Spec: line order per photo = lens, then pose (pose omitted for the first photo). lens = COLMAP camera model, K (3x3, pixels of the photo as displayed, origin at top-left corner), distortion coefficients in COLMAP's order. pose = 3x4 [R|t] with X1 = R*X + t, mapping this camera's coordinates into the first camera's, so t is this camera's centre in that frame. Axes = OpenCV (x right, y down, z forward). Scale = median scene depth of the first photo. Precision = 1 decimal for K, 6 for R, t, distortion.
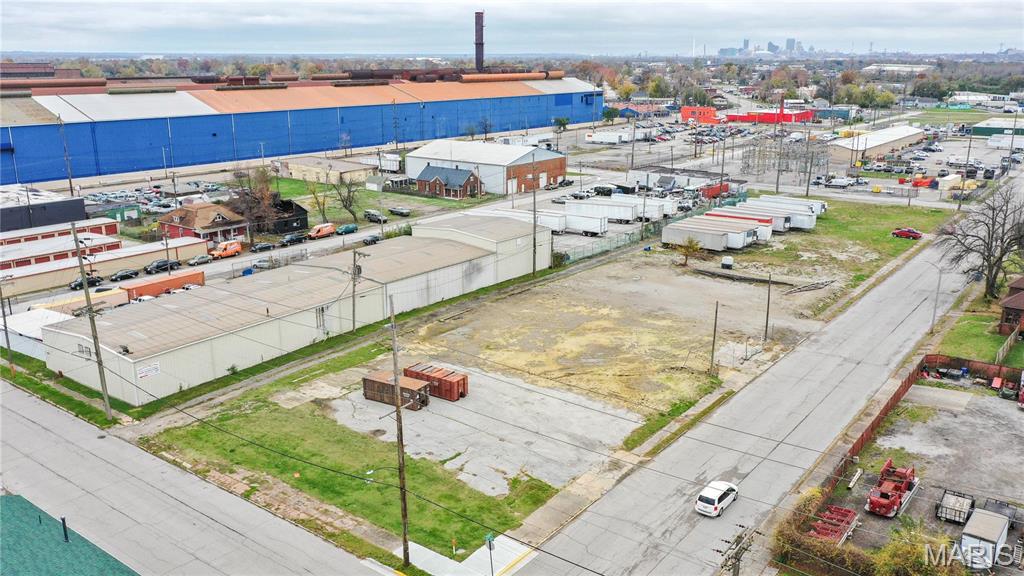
lens RADIAL K [[835.2, 0, 502.1], [0, 835.2, 287.6], [0, 0, 1]] dist [0.005952, 0.004155]
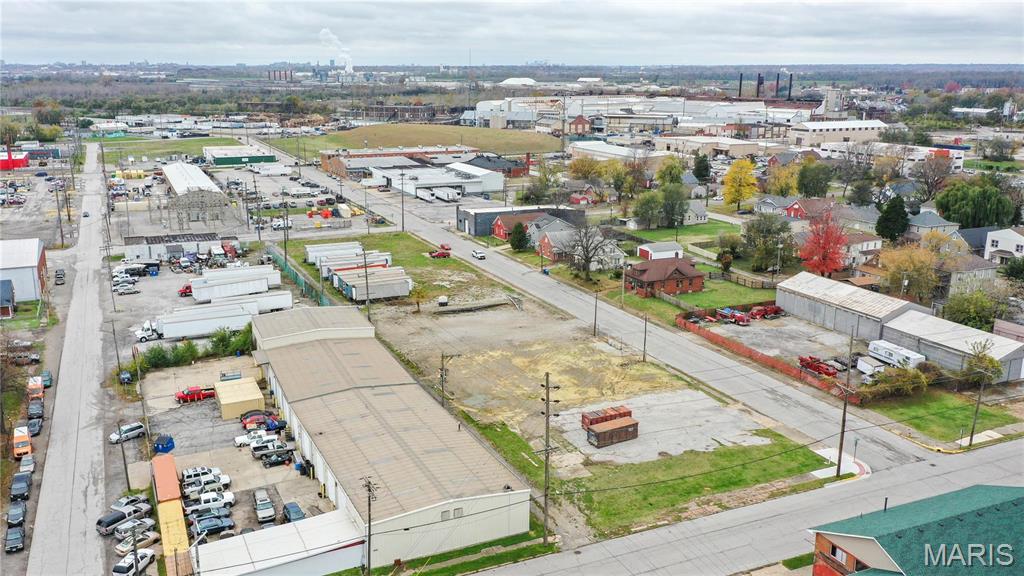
lens RADIAL K [[882.2, 0, 486.3], [0, 882.2, 289.8], [0, 0, 1]] dist [0.007302, 0.004123]
pose [[0.487647, -0.217054, 0.845629, -0.996464], [0.234123, 0.965636, 0.112846, -0.219879], [-0.841063, 0.142953, 0.521707, 0.298409]]
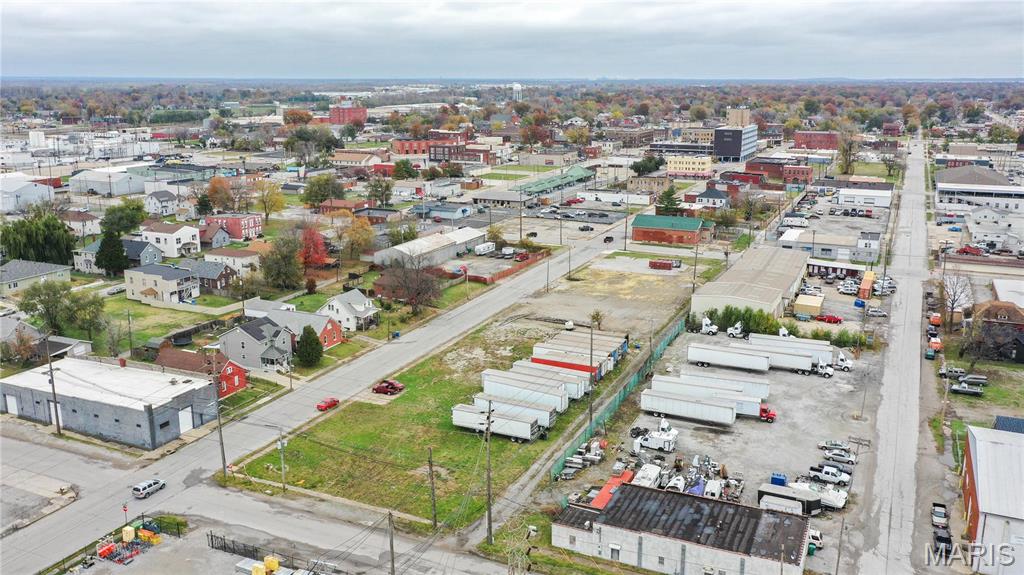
lens RADIAL K [[850.1, 0, 524.3], [0, 850.1, 288.0], [0, 0, 1]] dist [0.007264, 0.001946]
pose [[-0.972793, 0.052539, -0.225640, 0.788667], [-0.065069, 0.872784, 0.483750, -0.910346], [0.222351, 0.485271, -0.845619, 2.576199]]
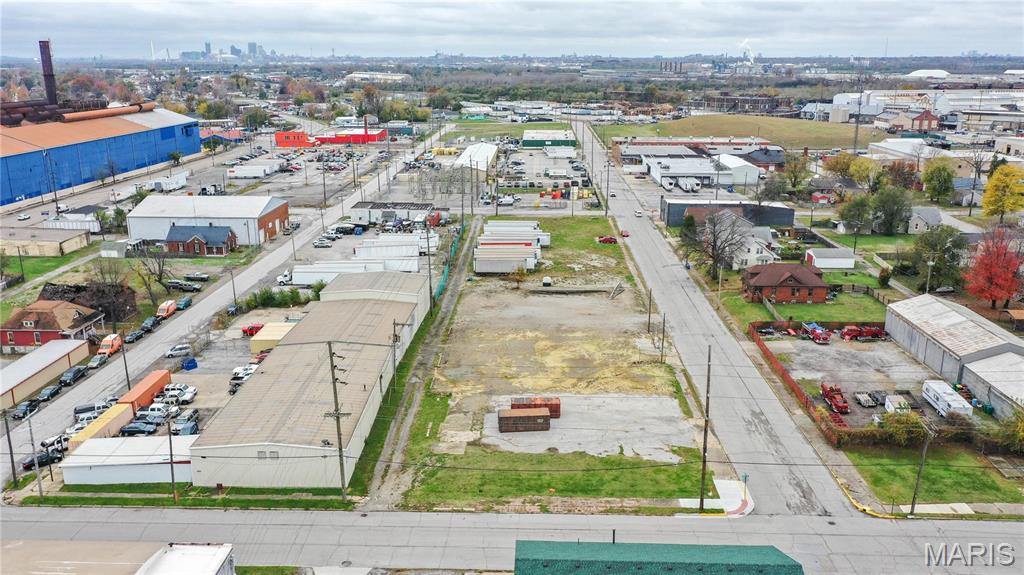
lens RADIAL K [[835.2, 0, 502.1], [0, 835.2, 287.1], [0, 0, 1]] dist [0.005952, 0.004155]
pose [[0.819417, -0.154463, 0.551993, -0.629533], [0.155533, 0.986794, 0.045249, -0.111656], [-0.551693, 0.048775, 0.832620, -0.074702]]
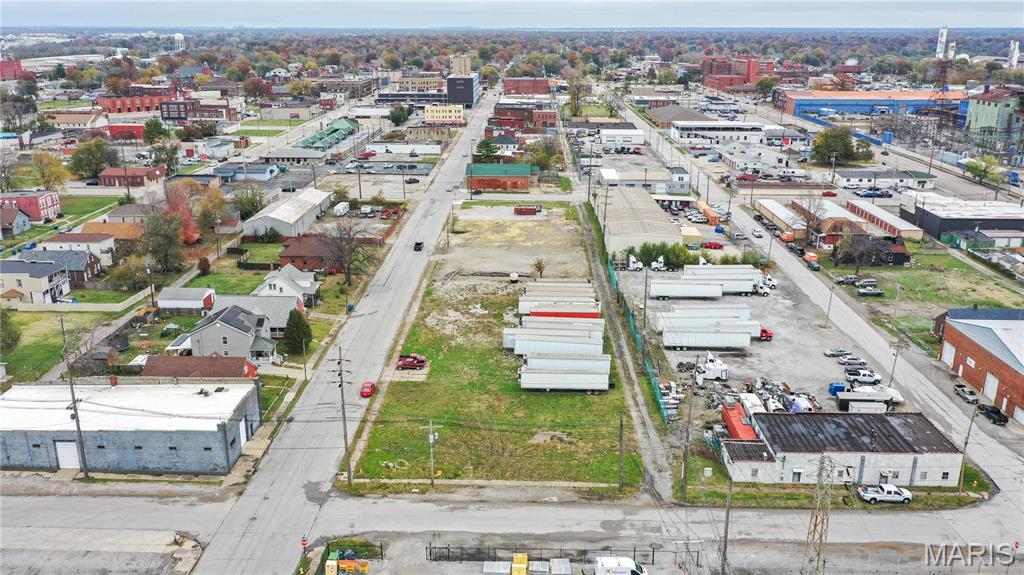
lens RADIAL K [[812.6, 0, 512.0], [0, 812.6, 287.5], [0, 0, 1]] dist [0.004614, 0.006117]
pose [[-0.806640, 0.176517, -0.564069, 1.259410], [-0.162040, 0.851748, 0.498265, -0.837285], [0.568396, 0.493323, -0.658451, 2.299069]]
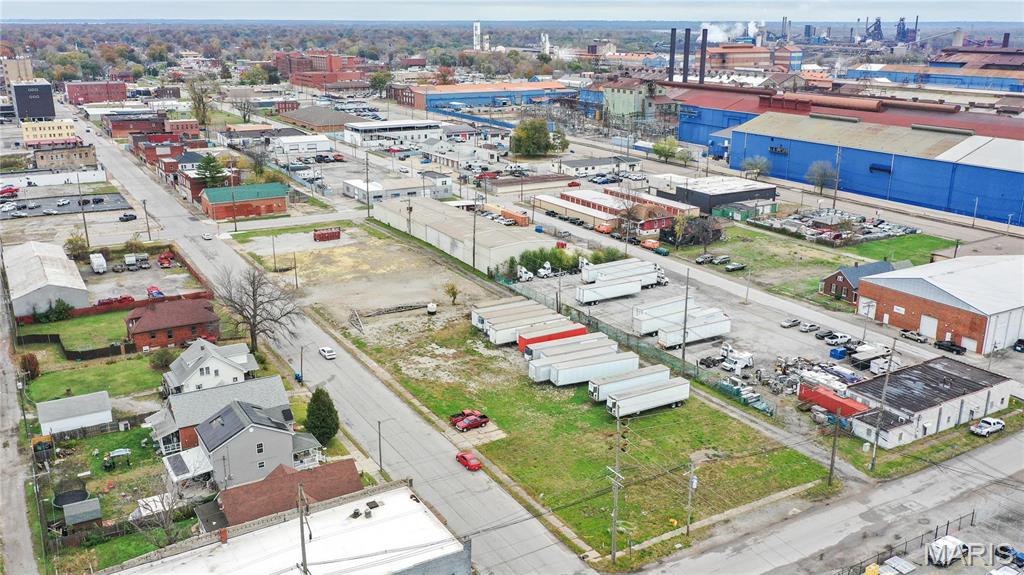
lens RADIAL K [[872.7, 0, 512.0], [0, 872.7, 287.5], [0, 0, 1]] dist [0.004318, 0.002124]
pose [[-0.371569, 0.268232, -0.888812, 1.647763], [-0.252353, 0.892129, 0.374730, -0.690468], [0.893451, 0.363533, -0.263799, 1.735326]]
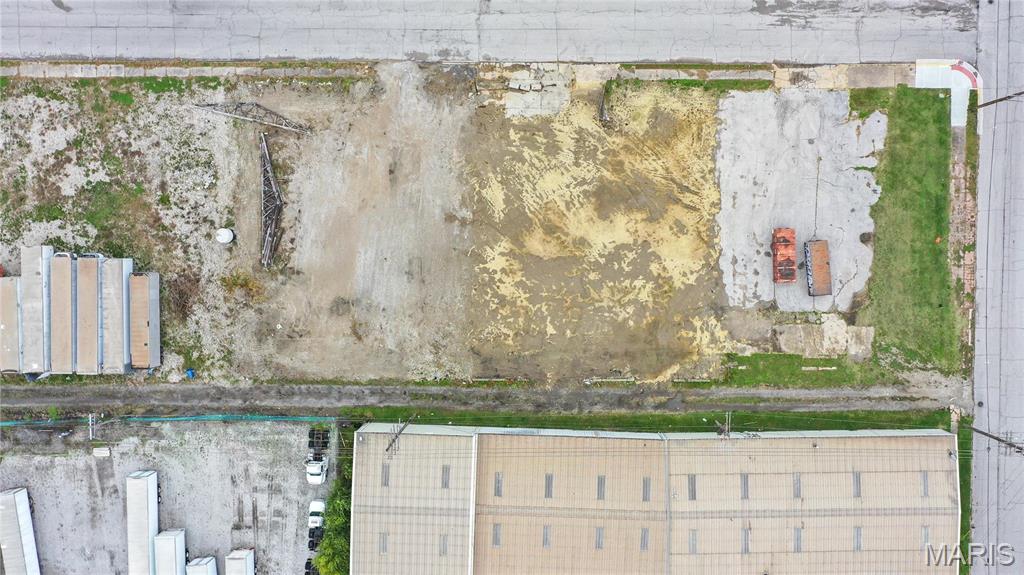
lens RADIAL K [[835.2, 0, 502.1], [0, 835.2, 287.1], [0, 0, 1]] dist [0.005952, 0.004155]
pose [[-0.604385, -0.796461, -0.019171, 0.116454], [0.209862, -0.182373, 0.960572, -0.860076], [-0.768555, 0.576532, 0.277371, 0.757883]]
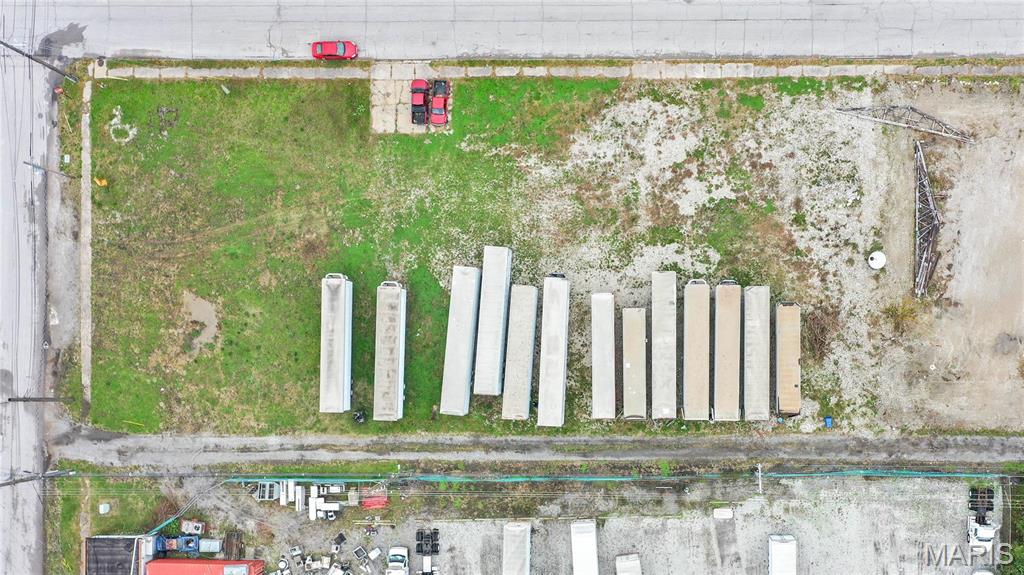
lens RADIAL K [[835.2, 0, 502.1], [0, 835.2, 287.1], [0, 0, 1]] dist [0.005952, 0.004155]
pose [[-0.605668, -0.795717, -0.000297, 0.520714], [0.222758, -0.169912, 0.959953, -0.868512], [-0.763901, 0.581347, 0.280162, 1.275193]]
